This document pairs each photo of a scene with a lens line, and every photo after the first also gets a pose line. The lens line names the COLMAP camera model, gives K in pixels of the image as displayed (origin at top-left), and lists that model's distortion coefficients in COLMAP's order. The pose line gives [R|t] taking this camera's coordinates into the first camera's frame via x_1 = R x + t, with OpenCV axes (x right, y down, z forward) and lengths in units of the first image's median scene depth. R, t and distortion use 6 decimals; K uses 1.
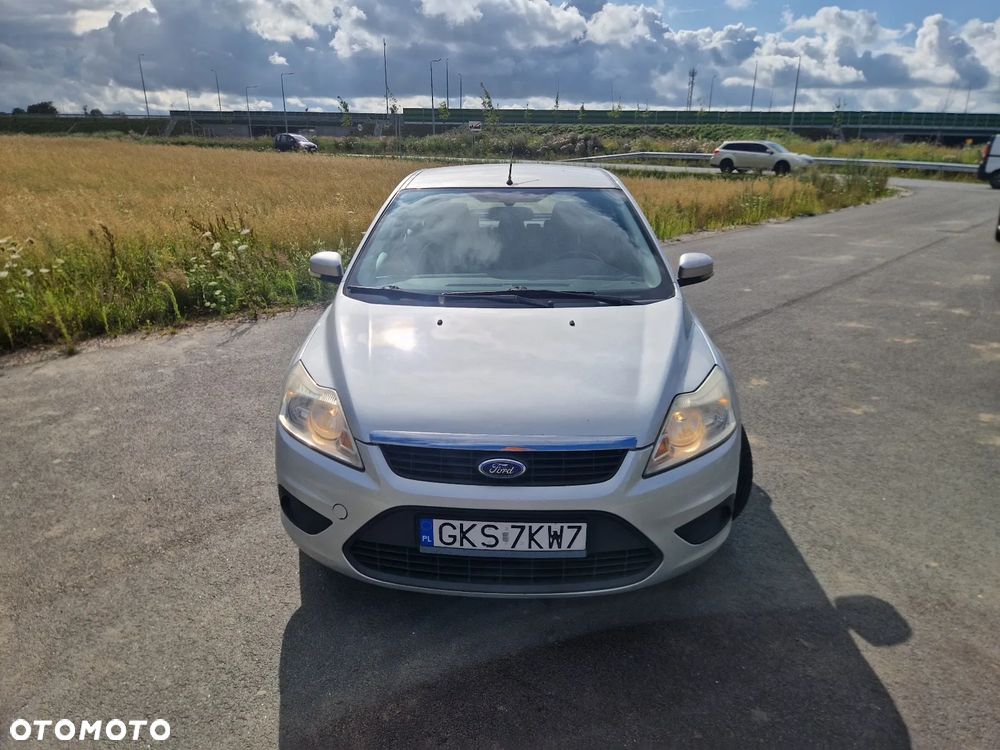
lens RADIAL K [[670.1, 0, 500.0], [0, 670.1, 375.0], [0, 0, 1]] dist [0.070409, -0.065132]
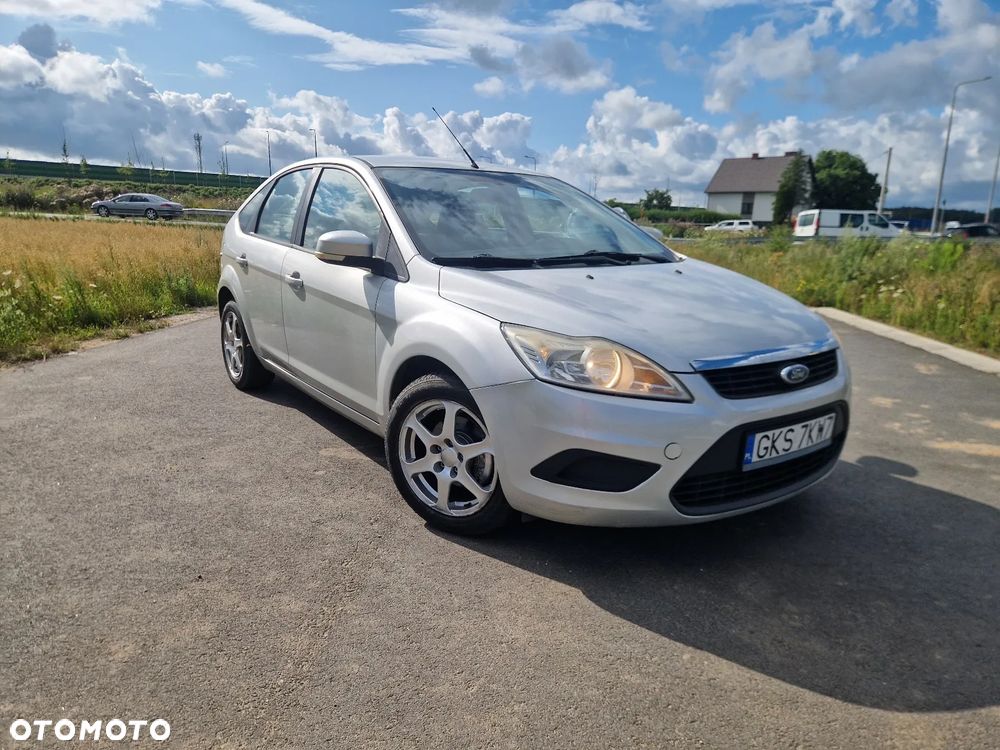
lens RADIAL K [[681.1, 0, 496.1], [0, 681.1, 379.8], [0, 0, 1]] dist [0.066826, -0.061237]
pose [[0.790926, -0.126979, 0.598592, -0.999656], [0.178323, 0.983602, -0.026969, 0.085983], [-0.585352, 0.128073, 0.800600, 0.361335]]
